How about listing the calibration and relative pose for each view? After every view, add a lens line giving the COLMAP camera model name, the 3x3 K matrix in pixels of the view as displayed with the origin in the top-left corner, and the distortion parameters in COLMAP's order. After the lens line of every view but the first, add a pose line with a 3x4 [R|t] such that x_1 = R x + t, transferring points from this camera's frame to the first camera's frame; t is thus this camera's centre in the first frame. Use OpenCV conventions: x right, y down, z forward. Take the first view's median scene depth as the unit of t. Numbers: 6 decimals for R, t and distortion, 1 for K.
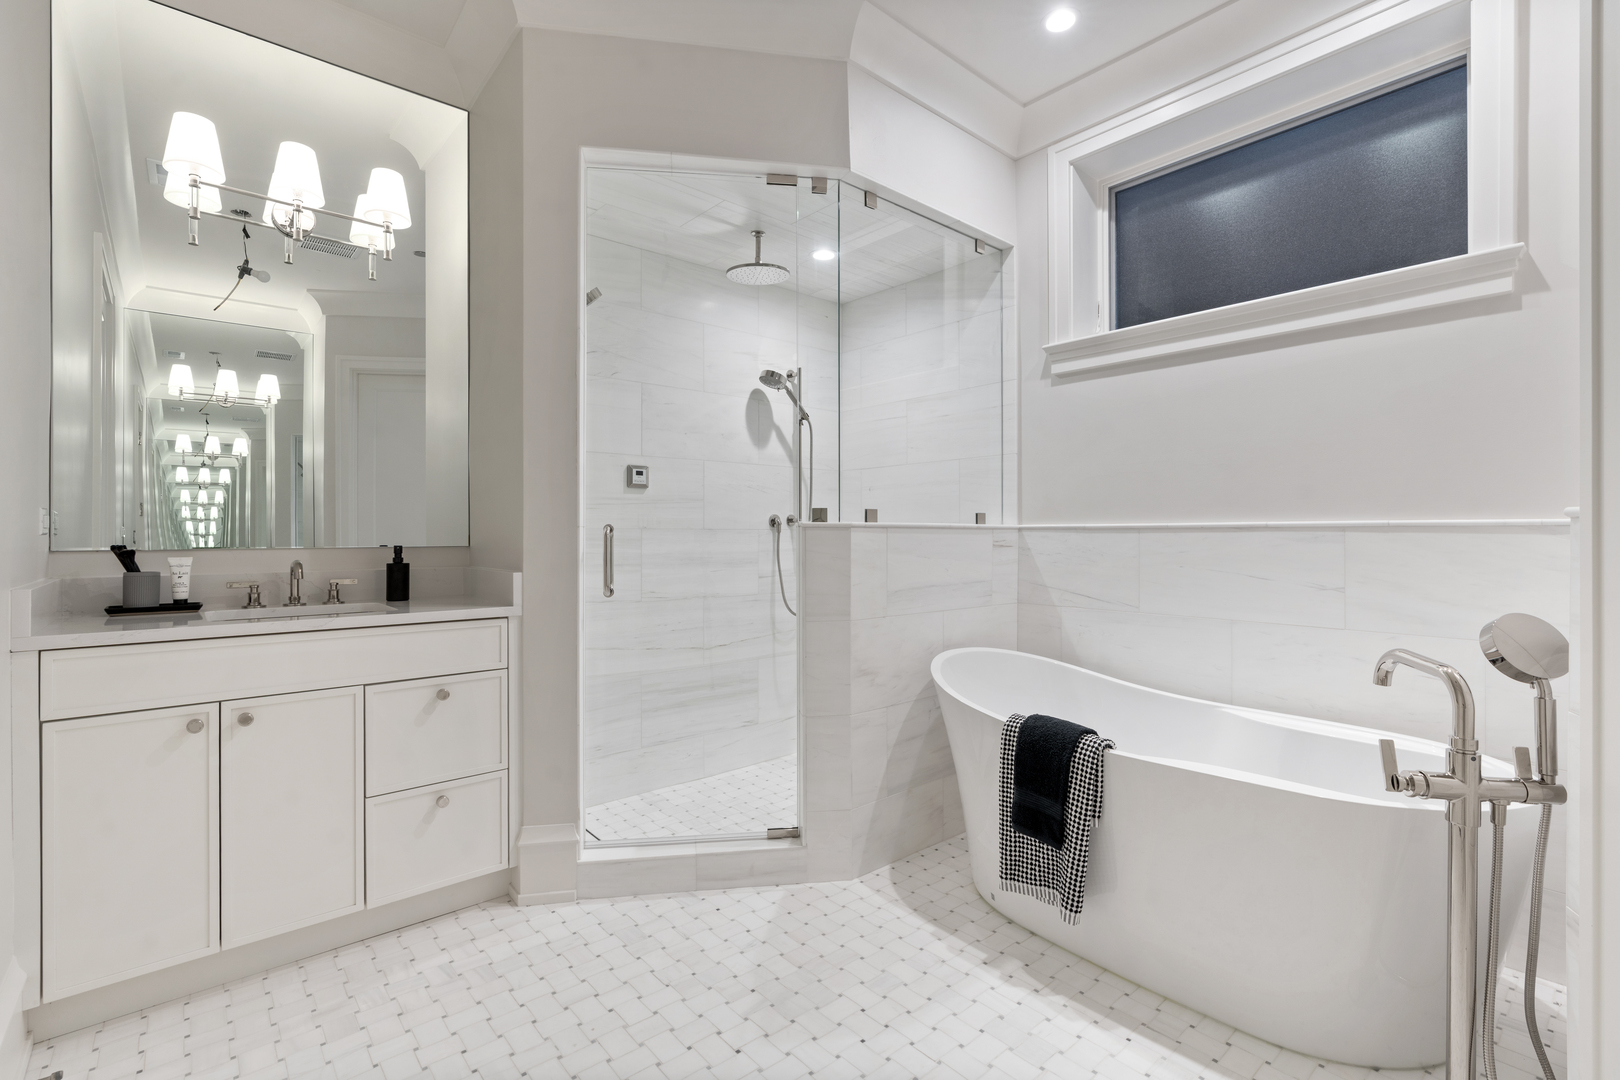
lens RADIAL K [[740.4, 0, 810.0], [0, 740.4, 540.0], [0, 0, 1]] dist [0.000621, 0.009002]
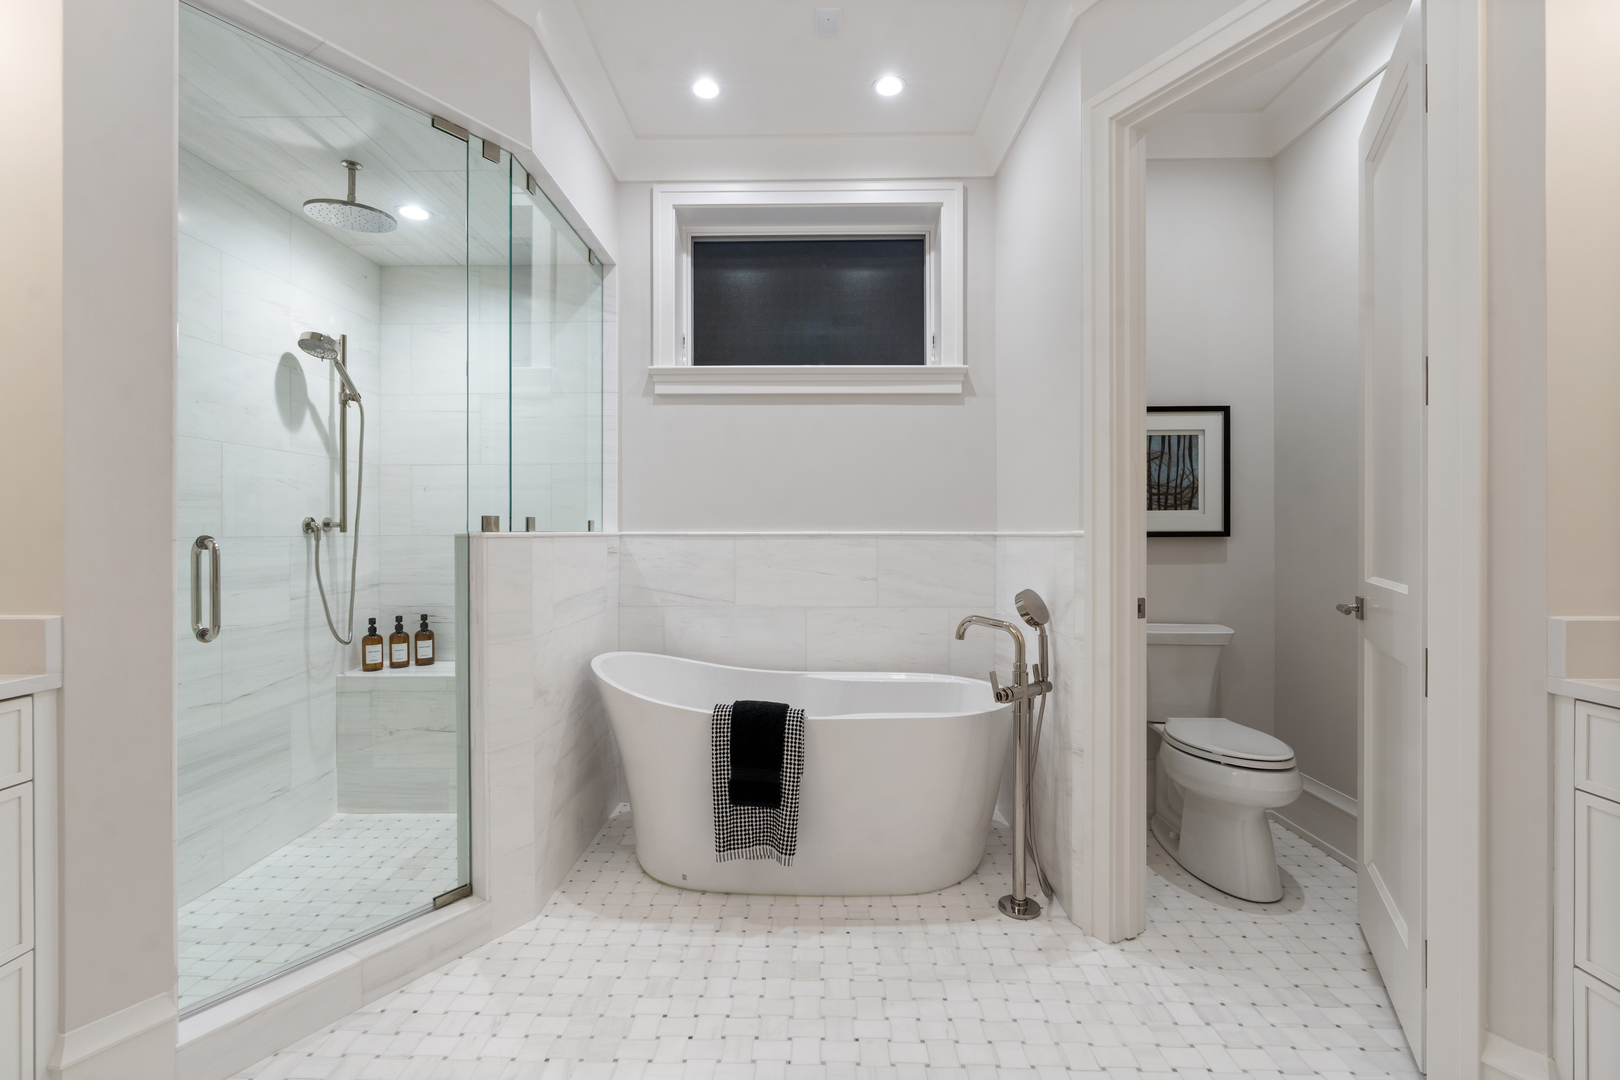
lens RADIAL K [[738.7, 0, 810.0], [0, 738.7, 540.0], [0, 0, 1]] dist [0.002207, 0.001353]
pose [[0.668004, -0.008936, 0.744104, -0.394368], [0.006369, 0.999960, 0.006291, -0.017199], [-0.744130, 0.000537, 0.668034, 0.125880]]
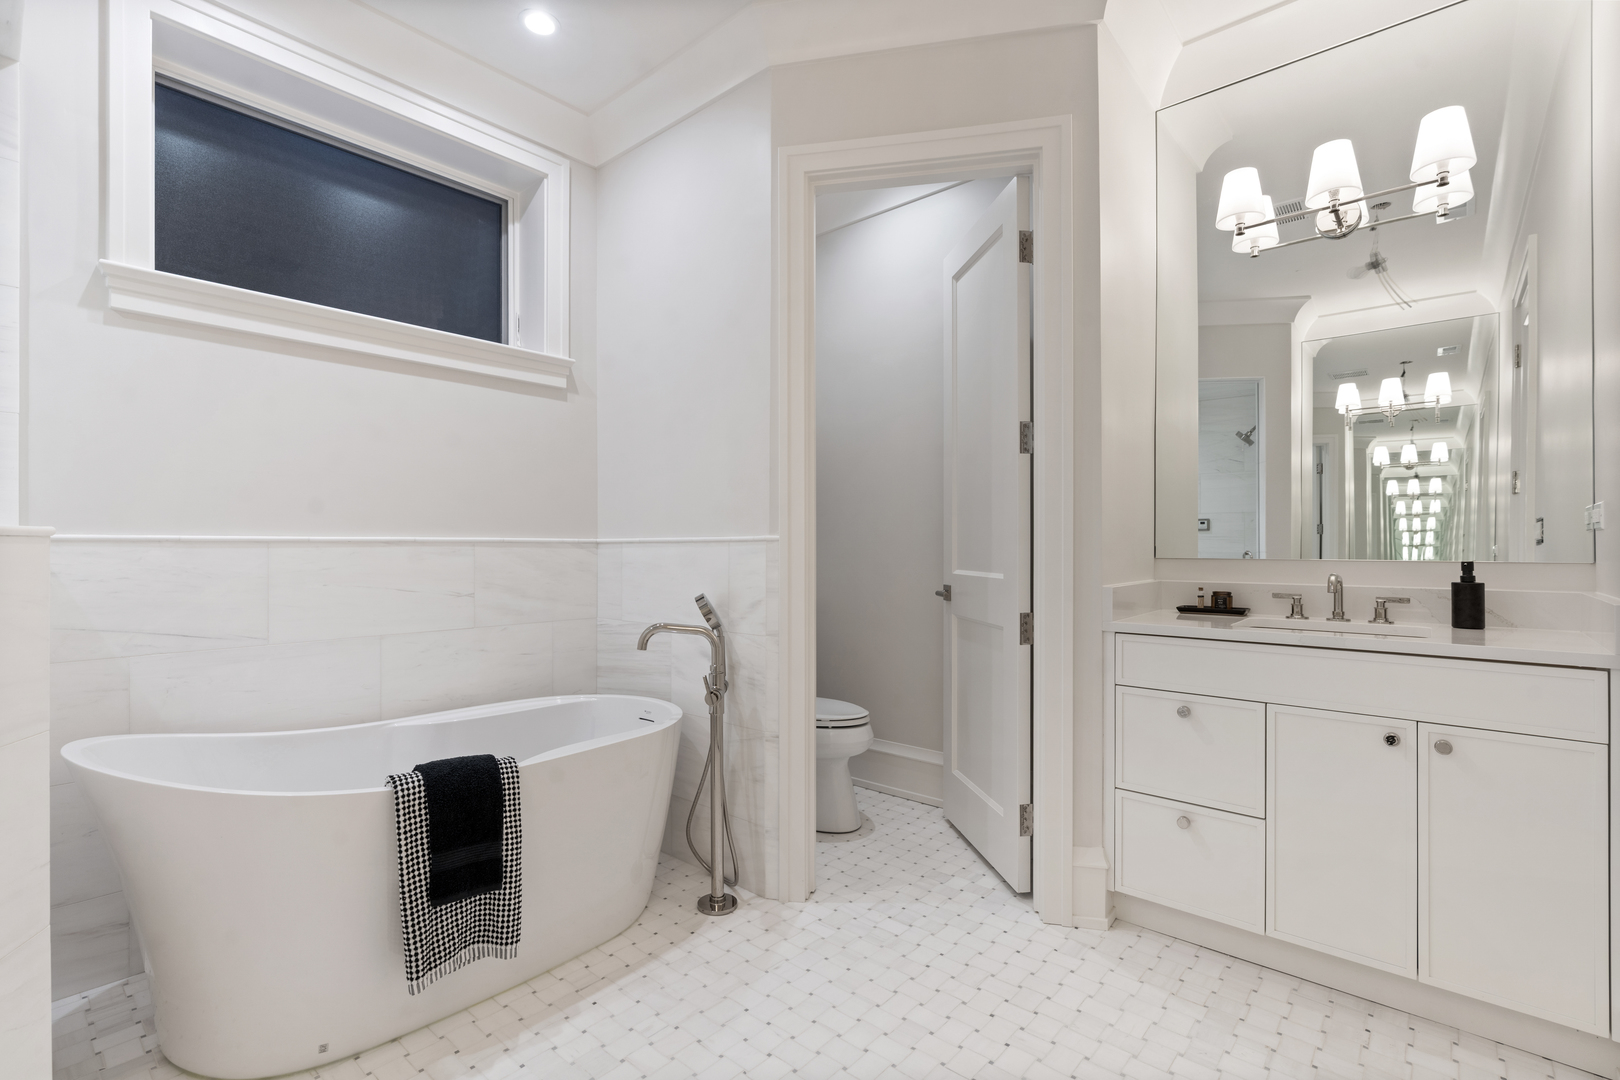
lens RADIAL K [[736.7, 0, 804.6], [0, 736.7, 549.5], [0, 0, 1]] dist [-0.001342, 0.000176]
pose [[-0.130861, -0.004507, 0.991390, -0.482443], [0.008248, 0.999950, 0.005635, -0.007602], [-0.991366, 0.008914, -0.130818, 0.566968]]
